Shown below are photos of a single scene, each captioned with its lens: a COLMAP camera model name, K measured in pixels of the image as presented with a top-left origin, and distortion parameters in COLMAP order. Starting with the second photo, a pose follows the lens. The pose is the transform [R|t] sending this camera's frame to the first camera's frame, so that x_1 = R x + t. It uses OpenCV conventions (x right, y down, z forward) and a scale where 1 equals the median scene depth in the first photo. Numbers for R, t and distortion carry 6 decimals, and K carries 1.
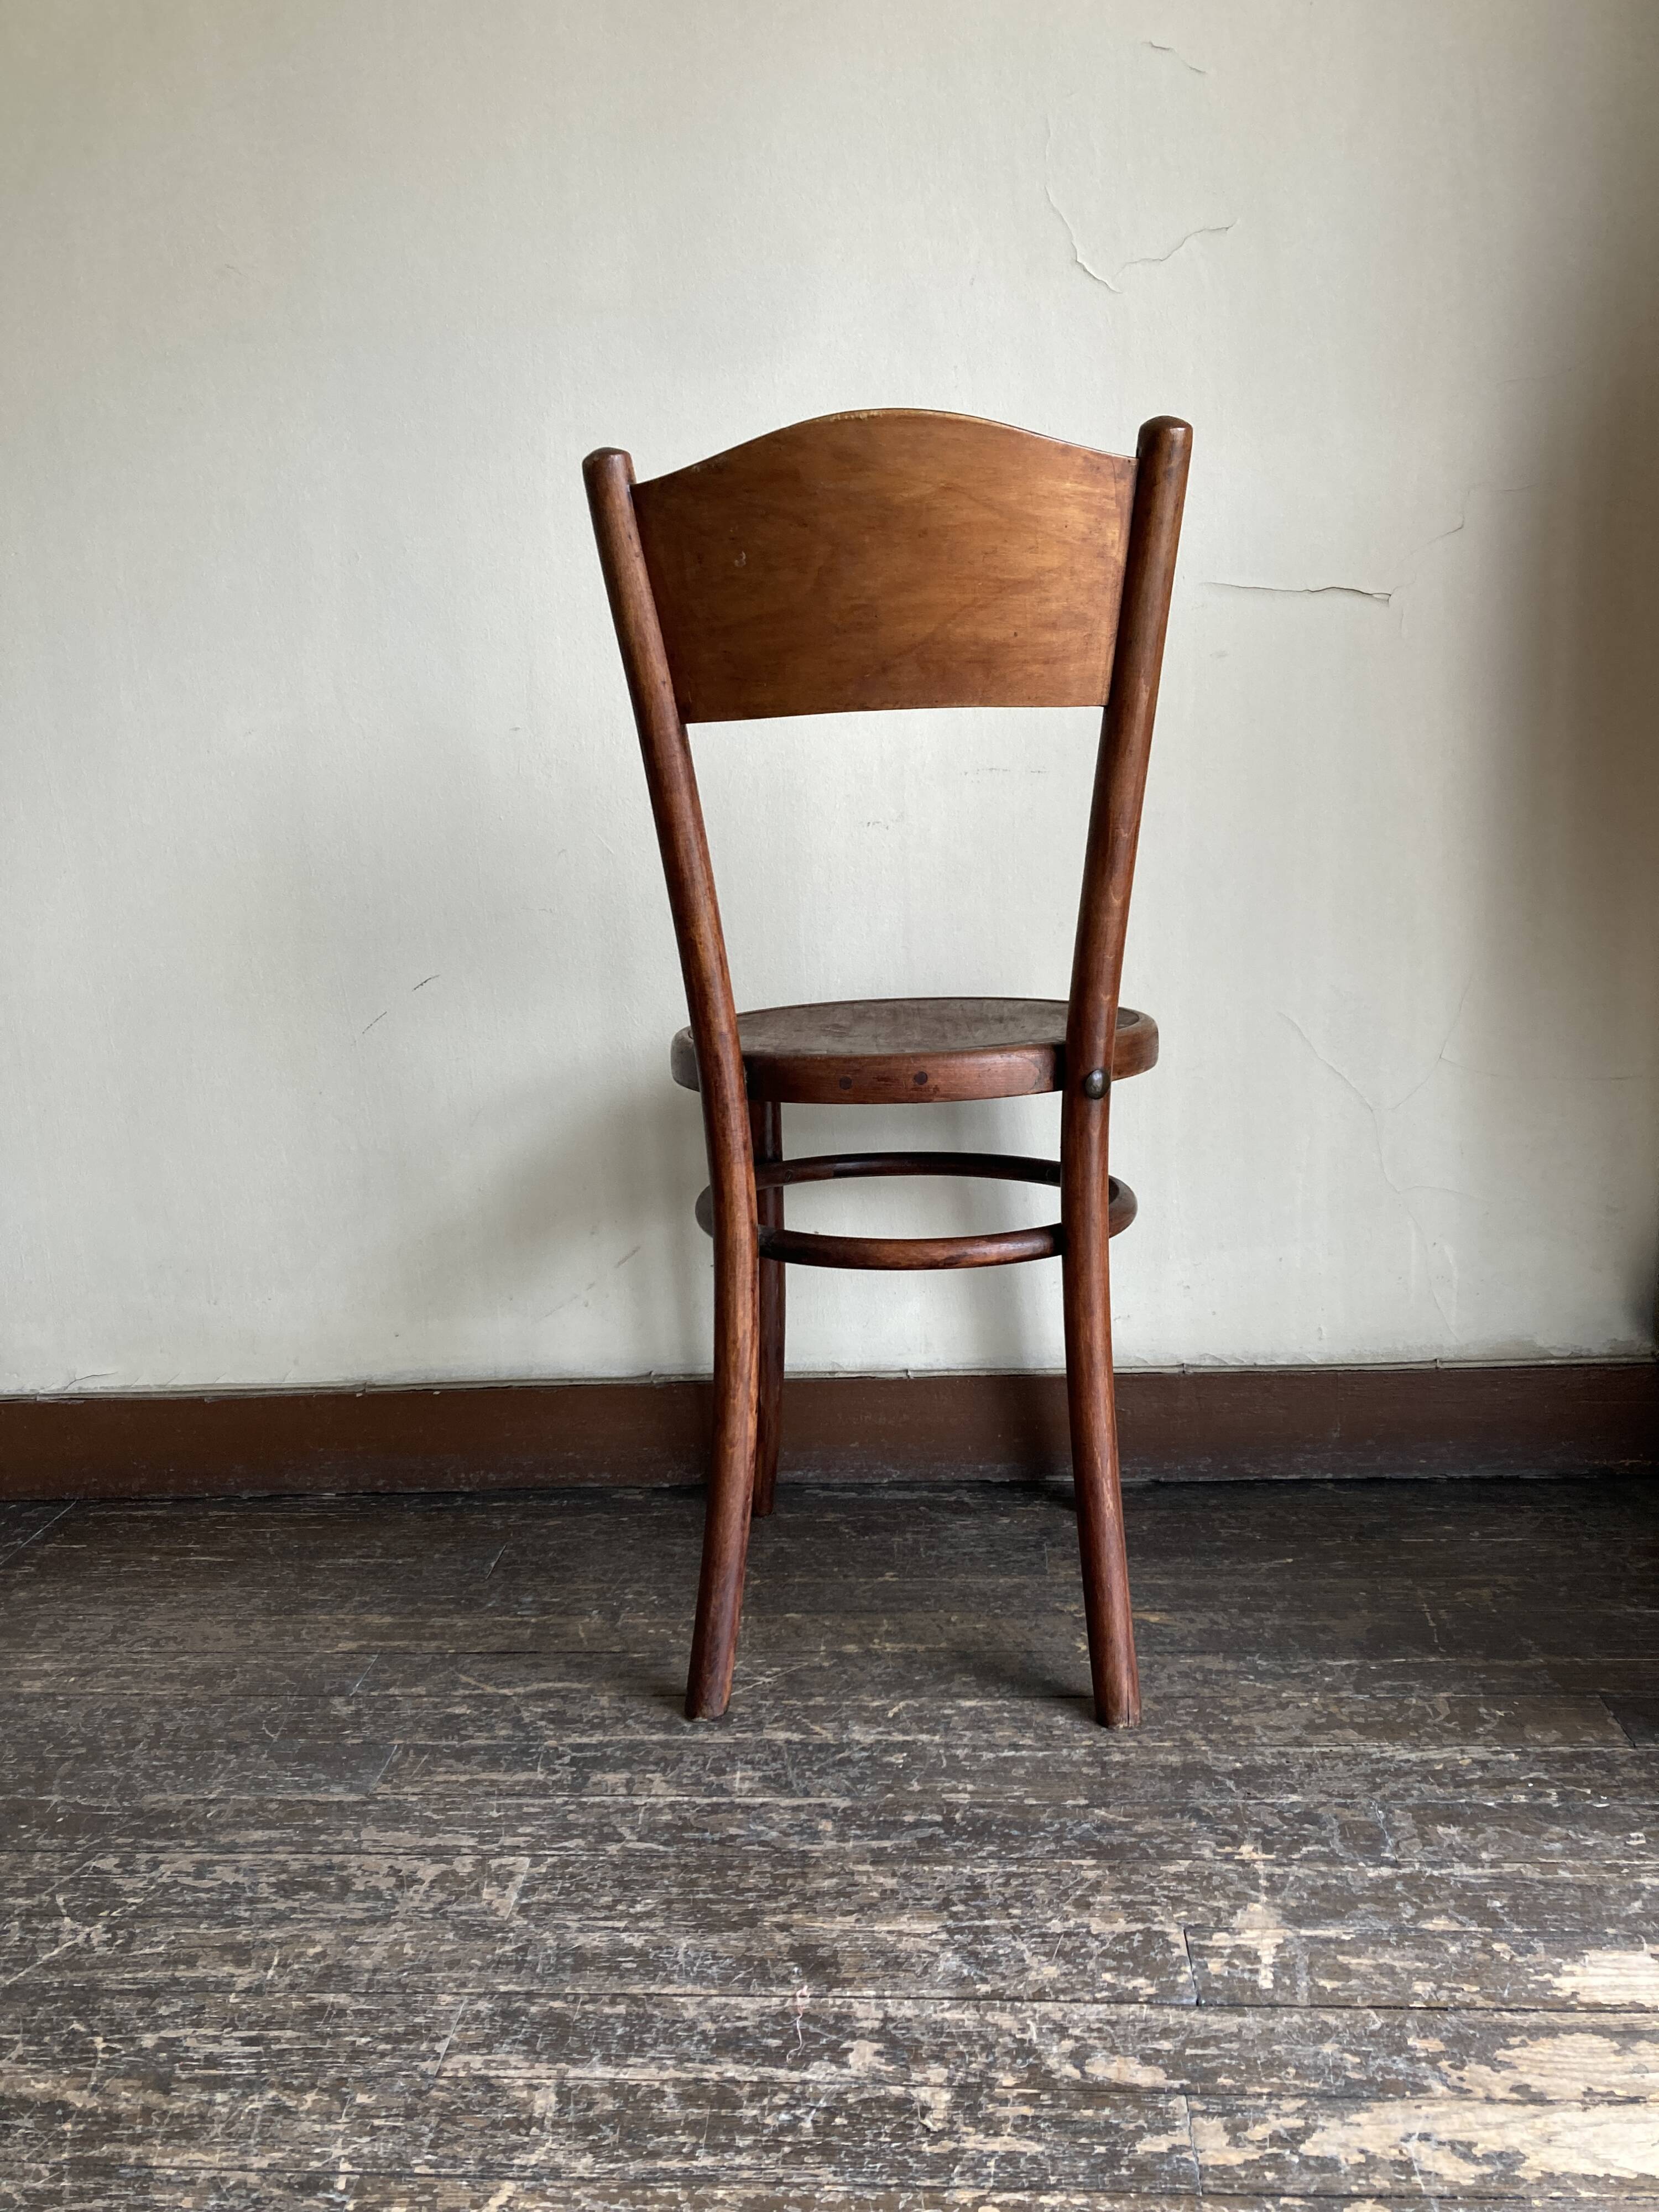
lens RADIAL K [[1818.7, 0, 830.8], [0, 1818.7, 1136.0], [0, 0, 1]] dist [-0.007831, 0.026941]
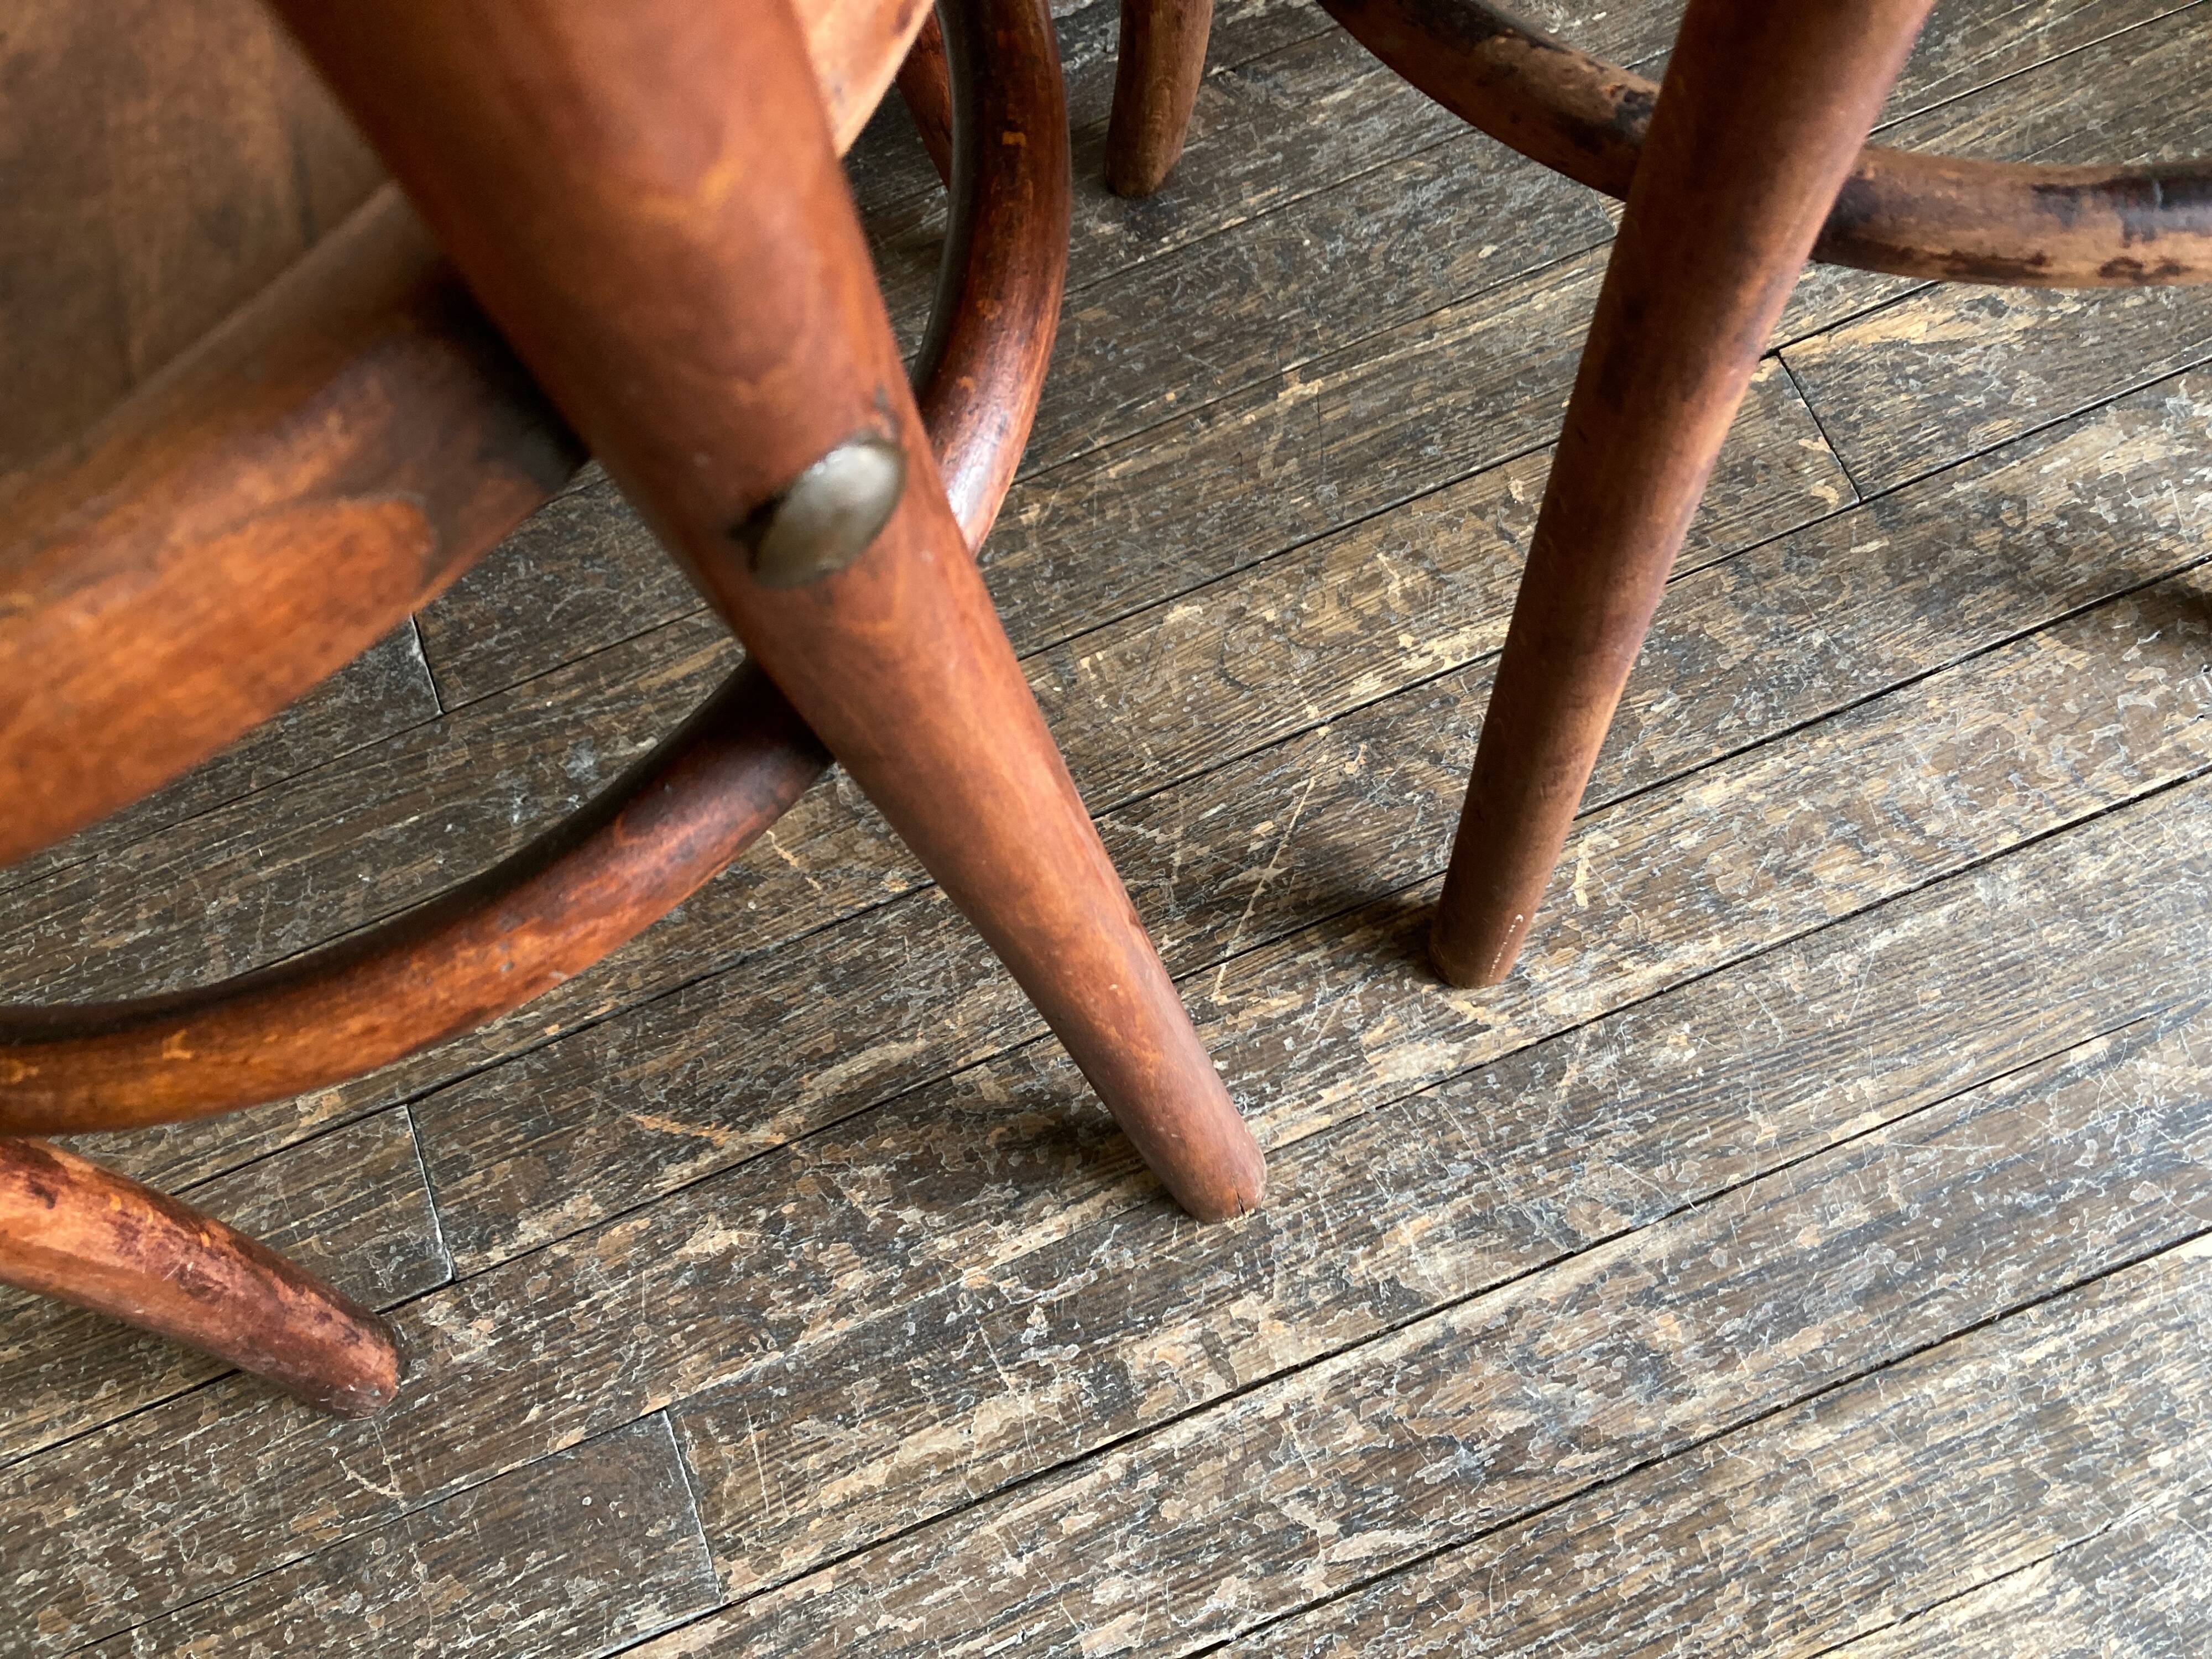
lens RADIAL K [[1749.4, 0, 1097.8], [0, 1749.4, 807.0], [0, 0, 1]] dist [0.007904, -0.003281]
pose [[0.899448, -0.431033, 0.072131, -0.110605], [0.146542, 0.452956, 0.879407, -0.120270], [-0.411726, -0.780411, 0.470575, 0.916158]]
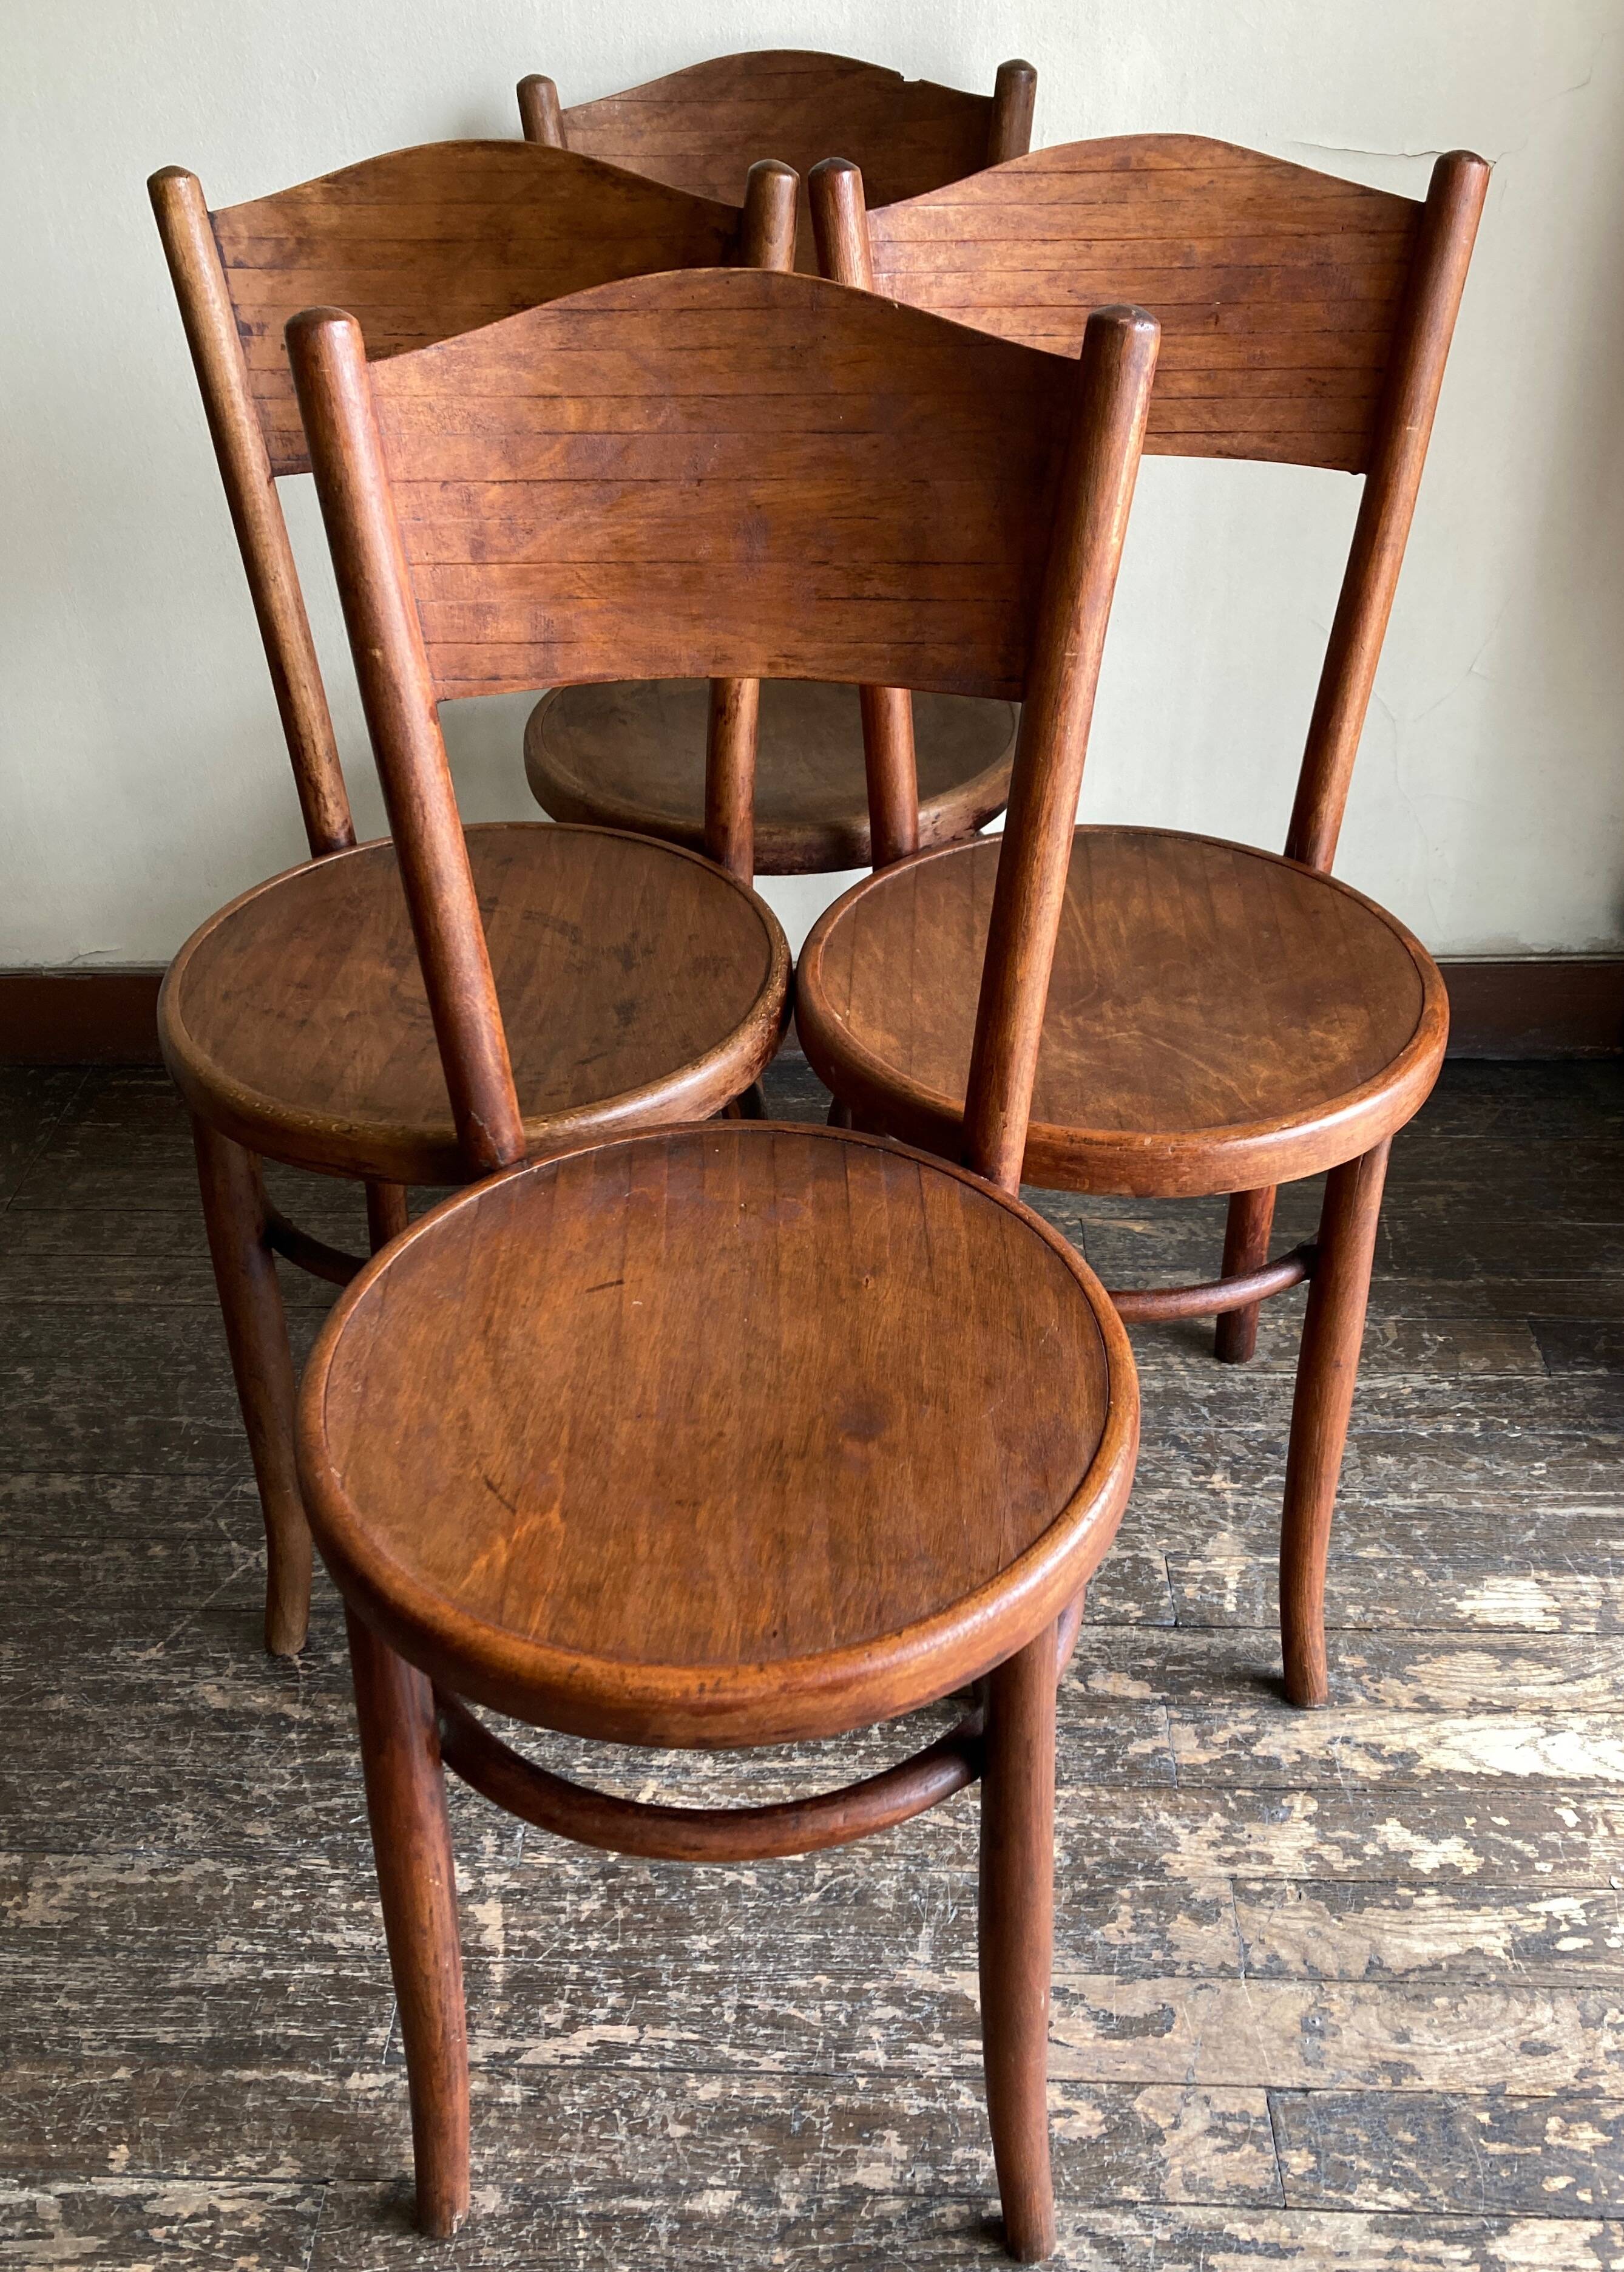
lens RADIAL K [[2019.9, 0, 793.2], [0, 2019.9, 1155.6], [0, 0, 1]] dist [0.014963, 0.009789]
pose [[0.999105, -0.001931, 0.042265, -0.099120], [-0.015093, 0.916964, 0.398684, -0.306374], [-0.039525, -0.398965, 0.916114, -0.116174]]
